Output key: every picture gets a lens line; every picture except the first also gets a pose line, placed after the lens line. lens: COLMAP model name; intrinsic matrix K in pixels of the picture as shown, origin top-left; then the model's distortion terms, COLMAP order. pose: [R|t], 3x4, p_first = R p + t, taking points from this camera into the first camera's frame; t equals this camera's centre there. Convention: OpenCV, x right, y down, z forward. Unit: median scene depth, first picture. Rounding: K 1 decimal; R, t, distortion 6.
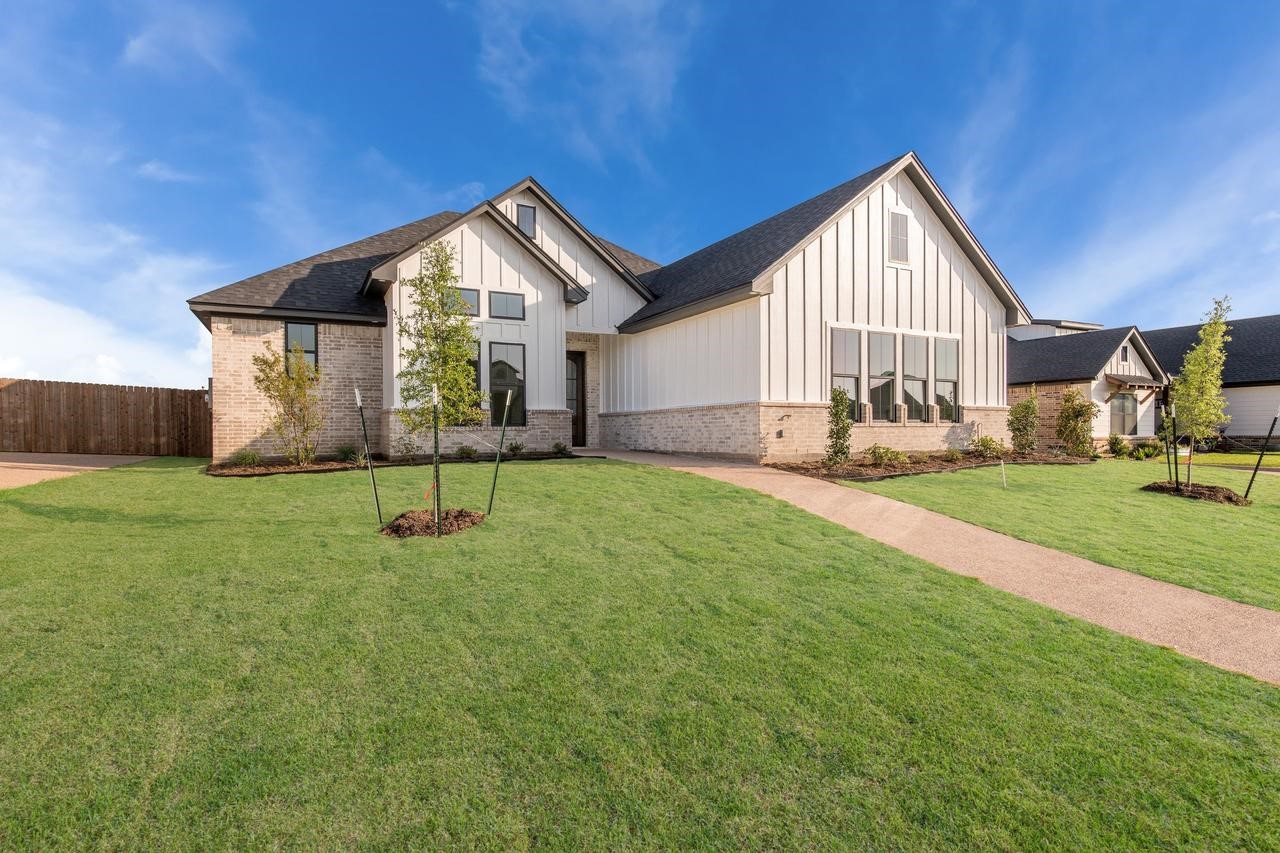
lens RADIAL K [[672.9, 0, 640.0], [0, 672.9, 426.5], [0, 0, 1]] dist [-0.001628, 0.000139]
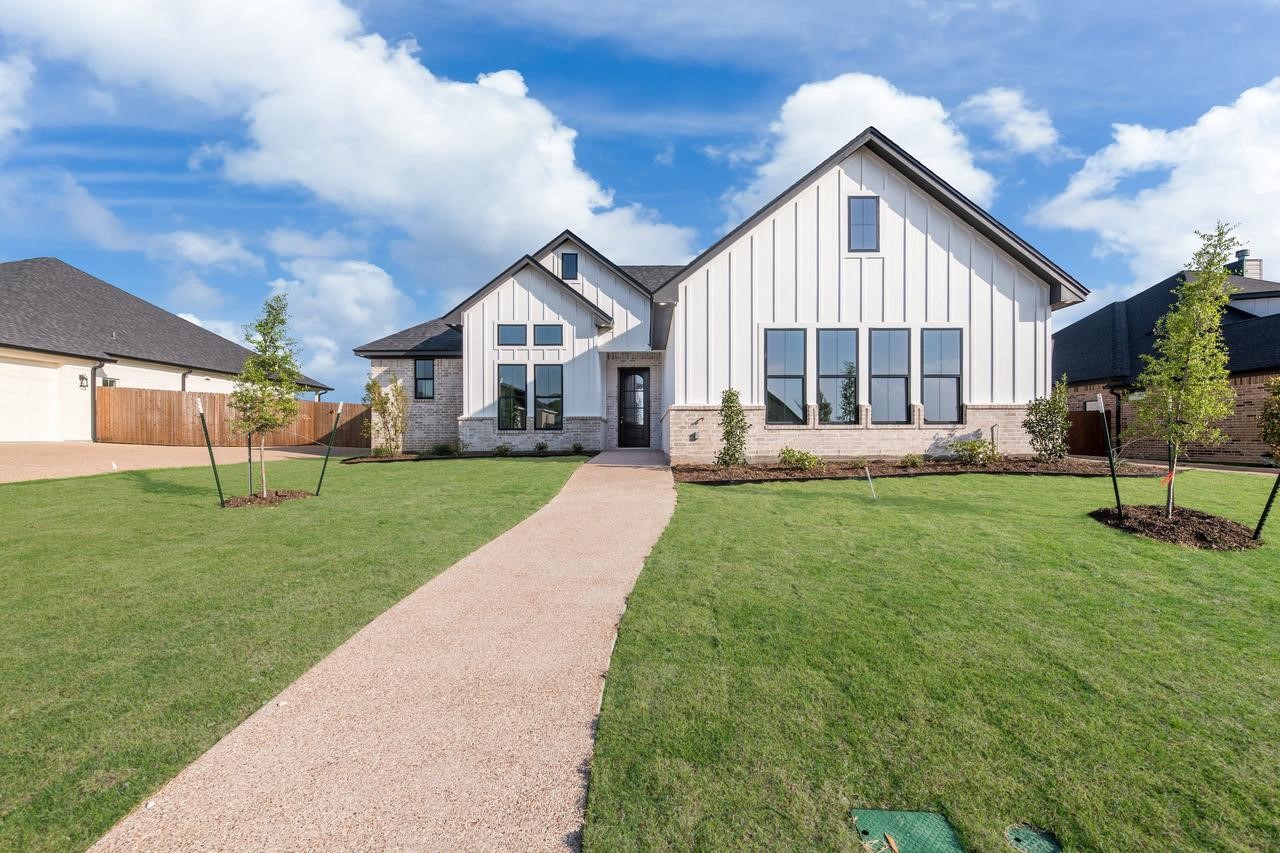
lens RADIAL K [[518.3, 0, 647.1], [0, 518.3, 424.6], [0, 0, 1]] dist [0.000693, -0.000847]
pose [[0.887603, -0.008668, -0.460528, 0.432233], [0.004609, 0.999940, -0.009938, -0.000085], [0.460586, 0.006698, 0.887590, 0.229128]]
